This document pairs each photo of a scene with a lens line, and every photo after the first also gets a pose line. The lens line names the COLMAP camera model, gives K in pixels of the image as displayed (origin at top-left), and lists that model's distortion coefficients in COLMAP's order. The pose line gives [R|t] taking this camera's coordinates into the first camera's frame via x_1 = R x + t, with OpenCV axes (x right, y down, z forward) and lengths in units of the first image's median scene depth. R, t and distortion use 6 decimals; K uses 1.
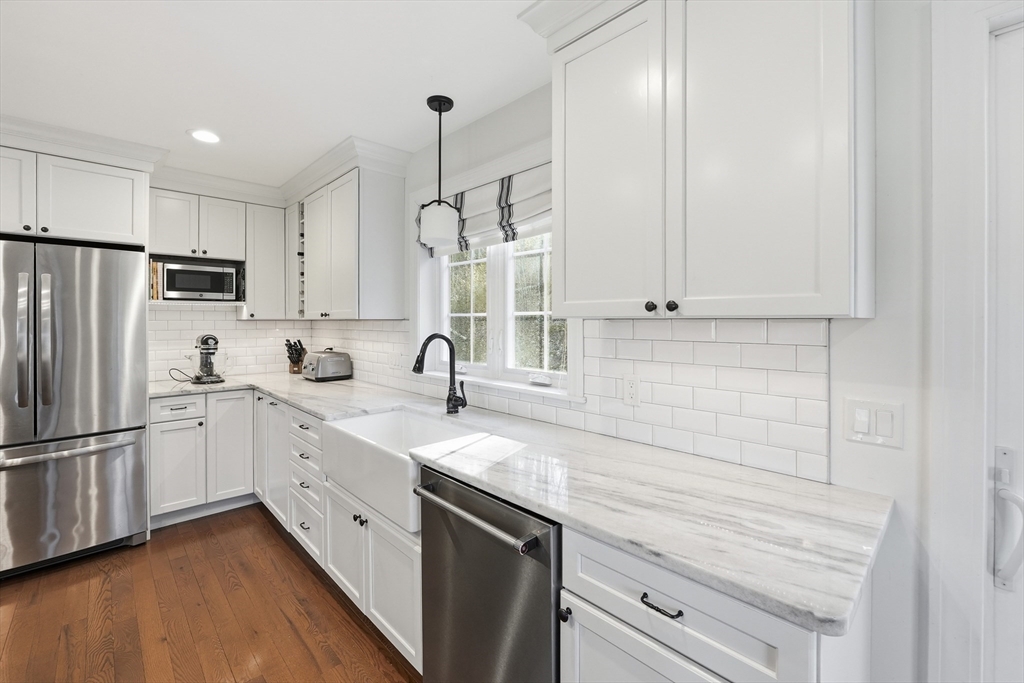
lens RADIAL K [[437.2, 0, 514.6], [0, 437.2, 320.6], [0, 0, 1]] dist [-0.019891, 0.006180]
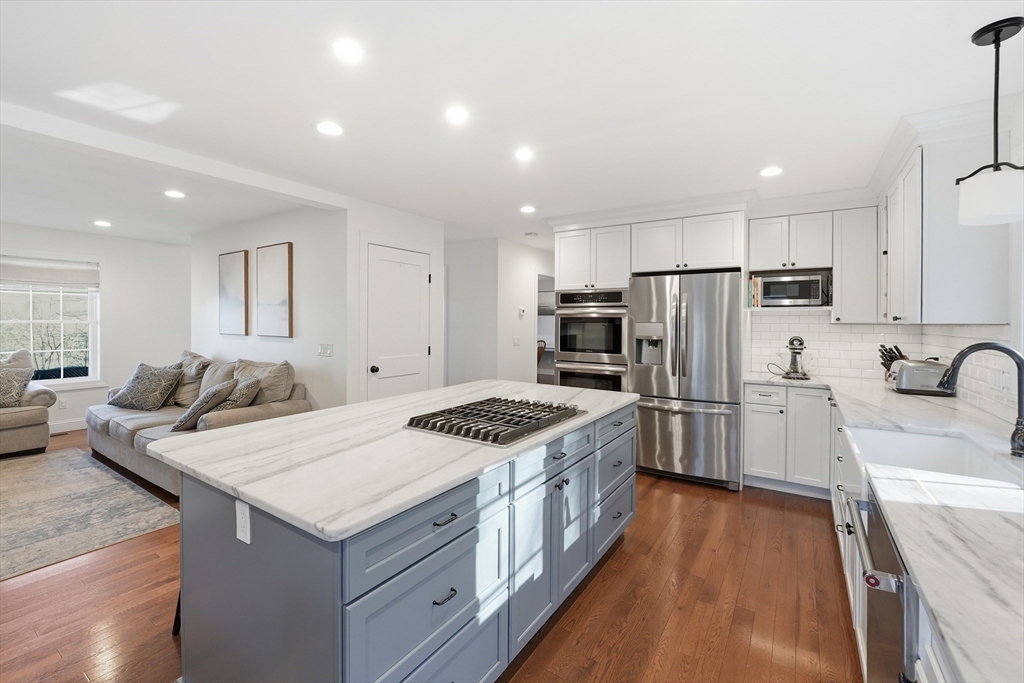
lens RADIAL K [[438.3, 0, 514.6], [0, 438.3, 323.2], [0, 0, 1]] dist [-0.015446, 0.004132]
pose [[0.218491, 0.005162, -0.975825, 0.338016], [-0.006774, 0.999970, 0.003773, -0.001788], [0.975815, 0.005786, 0.218519, 0.039992]]
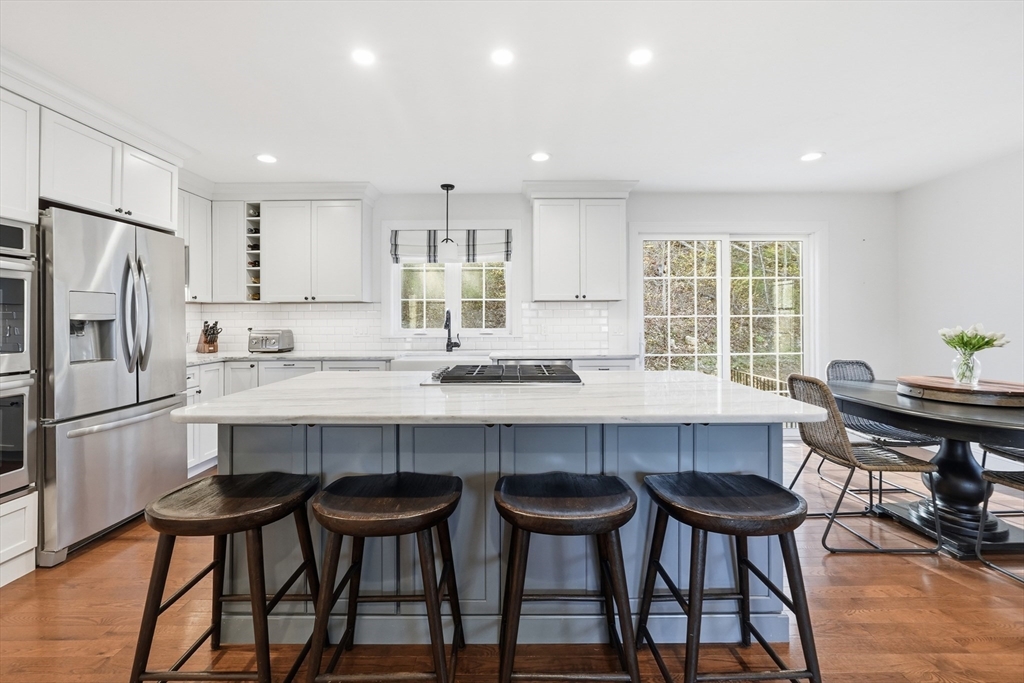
lens RADIAL K [[448.5, 0, 508.5], [0, 448.5, 315.0], [0, 0, 1]] dist [-0.020089, 0.006757]
pose [[0.696355, 0.000798, 0.717697, -1.265034], [0.005732, 0.999961, -0.006673, 0.064098], [-0.717674, 0.008761, 0.696324, -0.492938]]
